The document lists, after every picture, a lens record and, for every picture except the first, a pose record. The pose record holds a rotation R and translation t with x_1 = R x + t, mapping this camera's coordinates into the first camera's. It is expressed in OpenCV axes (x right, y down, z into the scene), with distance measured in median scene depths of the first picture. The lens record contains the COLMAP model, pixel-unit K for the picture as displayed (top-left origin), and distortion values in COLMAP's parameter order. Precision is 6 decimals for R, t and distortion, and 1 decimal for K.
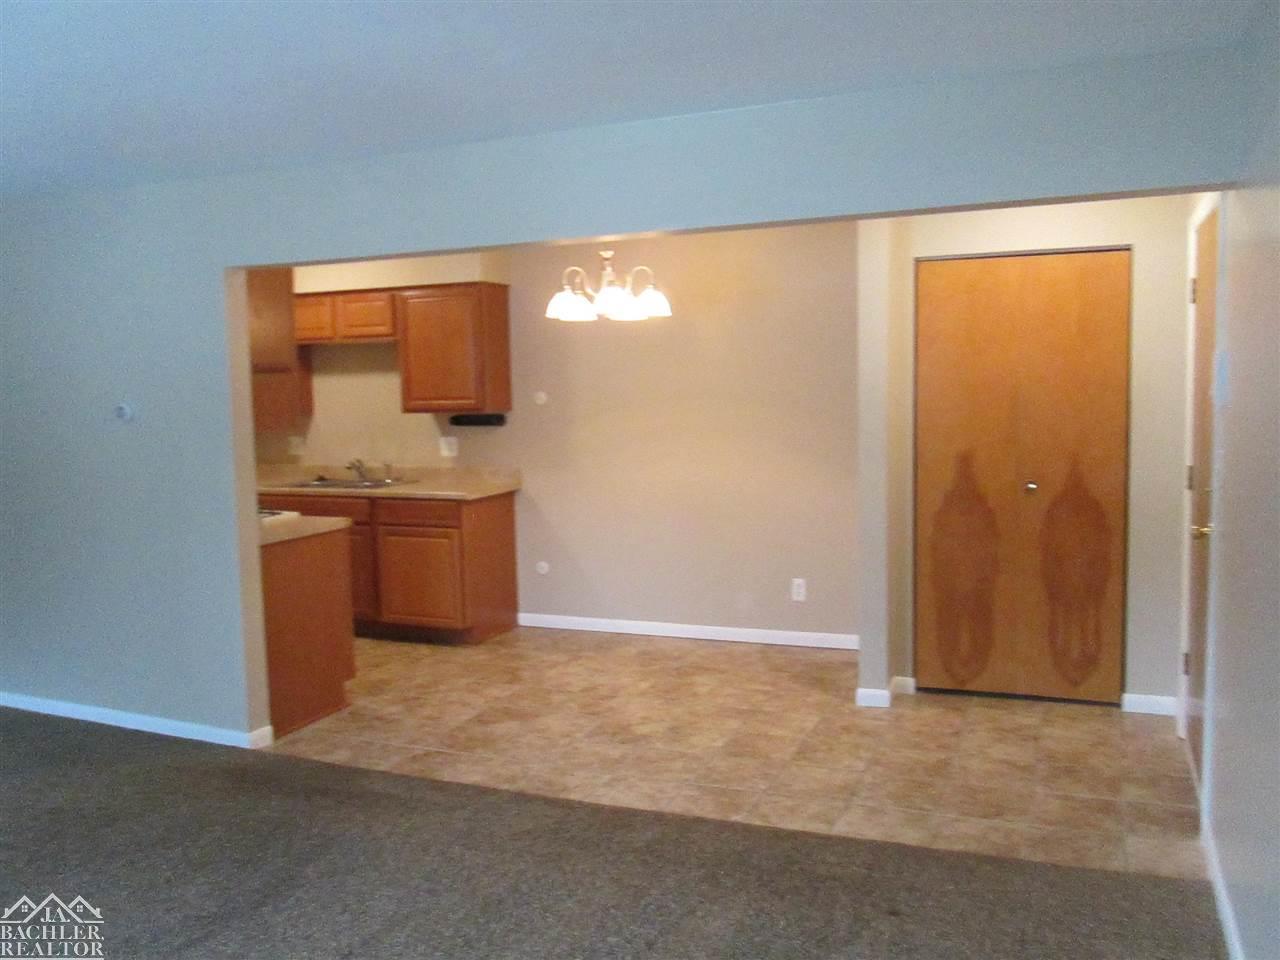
lens RADIAL K [[1046.7, 0, 618.9], [0, 1046.7, 482.4], [0, 0, 1]] dist [-0.044421, -0.000910]
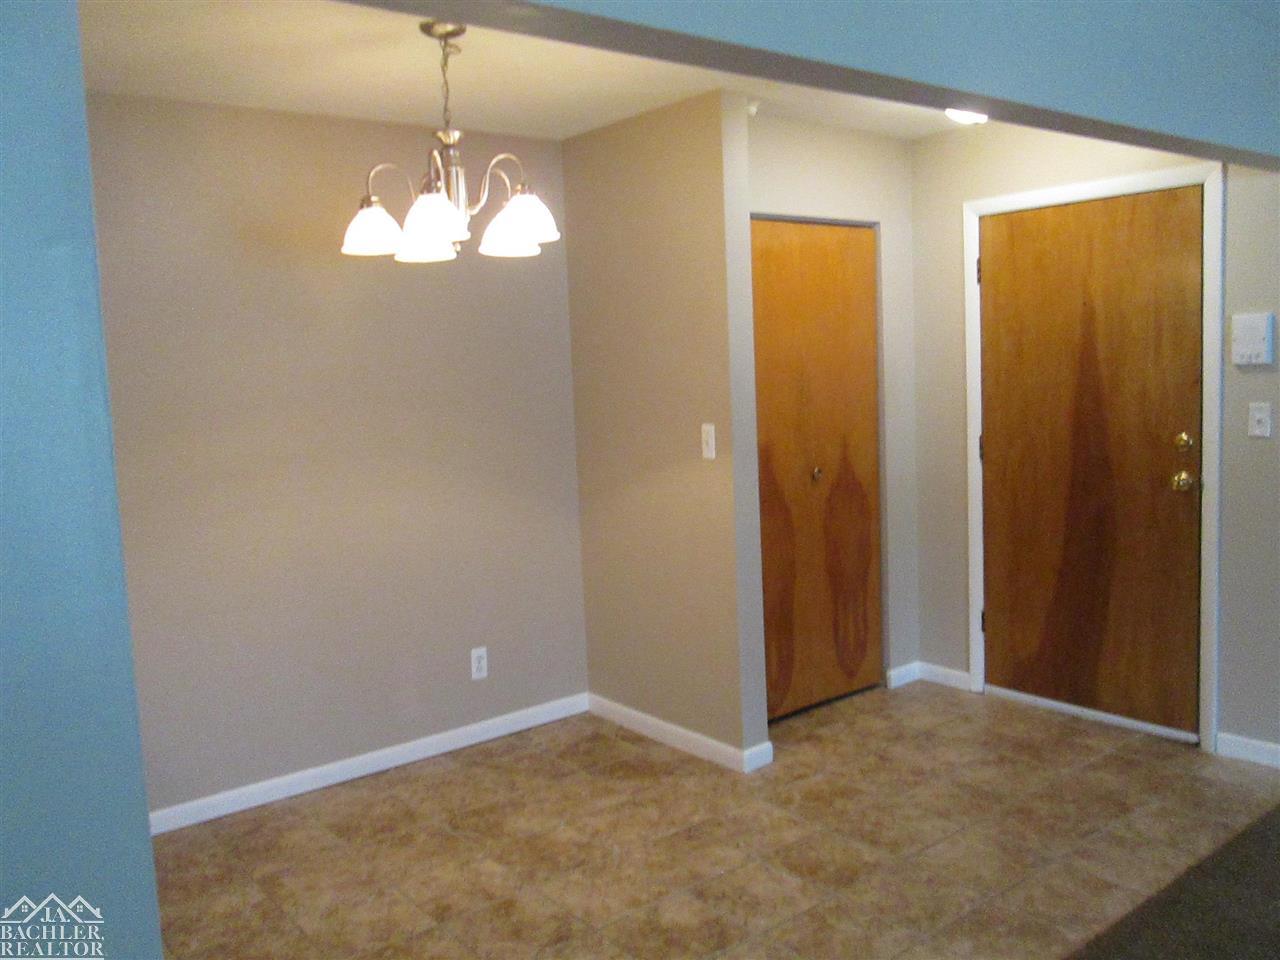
lens RADIAL K [[1064.6, 0, 640.0], [0, 1064.6, 480.0], [0, 0, 1]] dist [-0.039115, 0.001374]
pose [[0.479489, -0.088163, 0.873108, -0.506881], [0.116959, 0.992485, 0.035986, -0.044460], [-0.869719, 0.084864, 0.486197, 0.689732]]
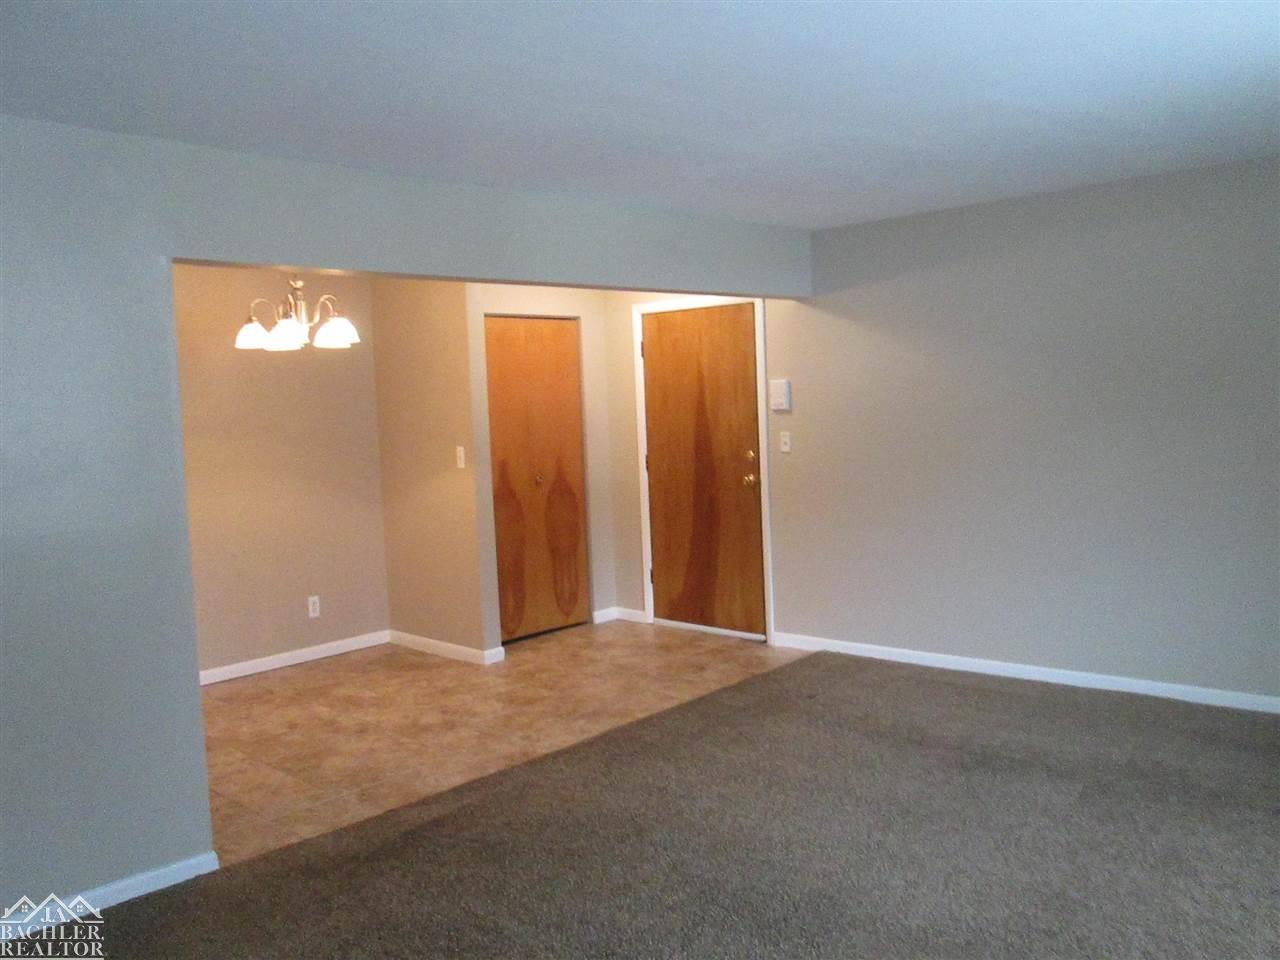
lens RADIAL K [[1046.7, 0, 618.9], [0, 1046.7, 482.4], [0, 0, 1]] dist [-0.044421, -0.000910]
pose [[0.355964, -0.060688, 0.932527, -0.903322], [0.122788, 0.992275, 0.017706, -0.006125], [-0.926398, 0.108201, 0.360666, 0.393260]]
